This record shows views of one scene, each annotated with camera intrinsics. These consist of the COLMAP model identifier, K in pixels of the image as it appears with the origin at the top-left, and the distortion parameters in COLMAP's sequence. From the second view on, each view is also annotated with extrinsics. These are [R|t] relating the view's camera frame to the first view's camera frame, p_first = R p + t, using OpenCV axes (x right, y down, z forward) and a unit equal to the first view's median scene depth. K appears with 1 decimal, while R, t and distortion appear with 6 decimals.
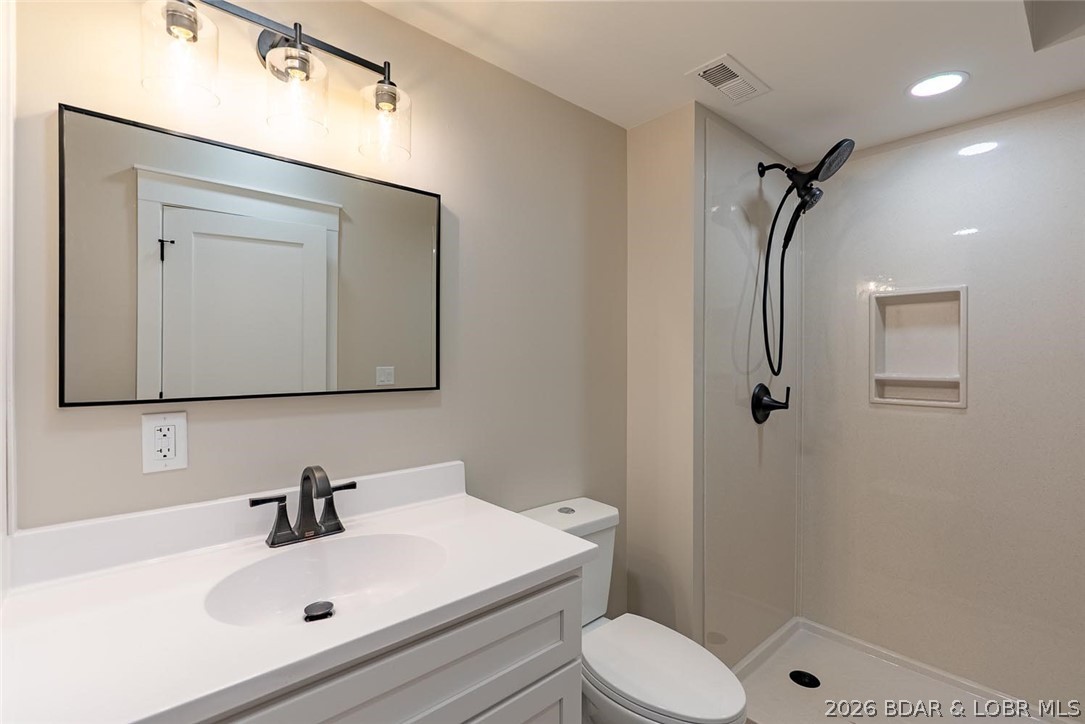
lens RADIAL K [[488.4, 0, 535.9], [0, 488.4, 362.0], [0, 0, 1]] dist [-0.002090, 0.000639]
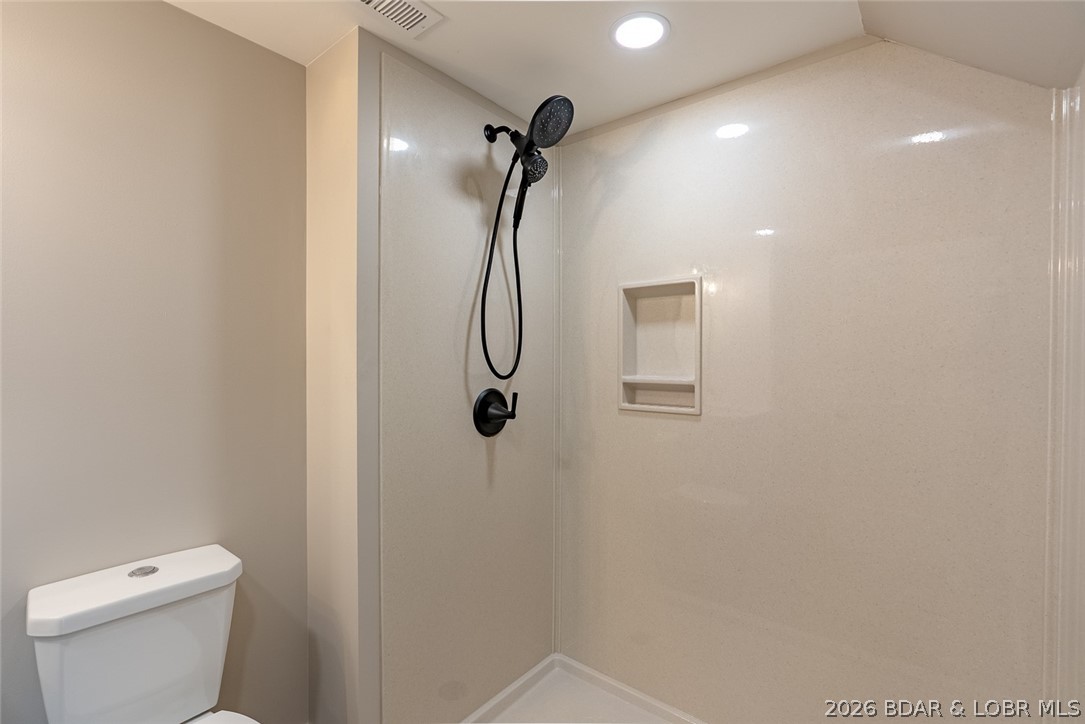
lens RADIAL K [[483.1, 0, 541.1], [0, 483.1, 362.2], [0, 0, 1]] dist [-0.016254, 0.000123]
pose [[0.985588, -0.000447, 0.169163, 0.415214], [0.000702, 0.999999, -0.001445, 0.000090], [-0.169162, 0.001543, 0.985587, 0.174490]]
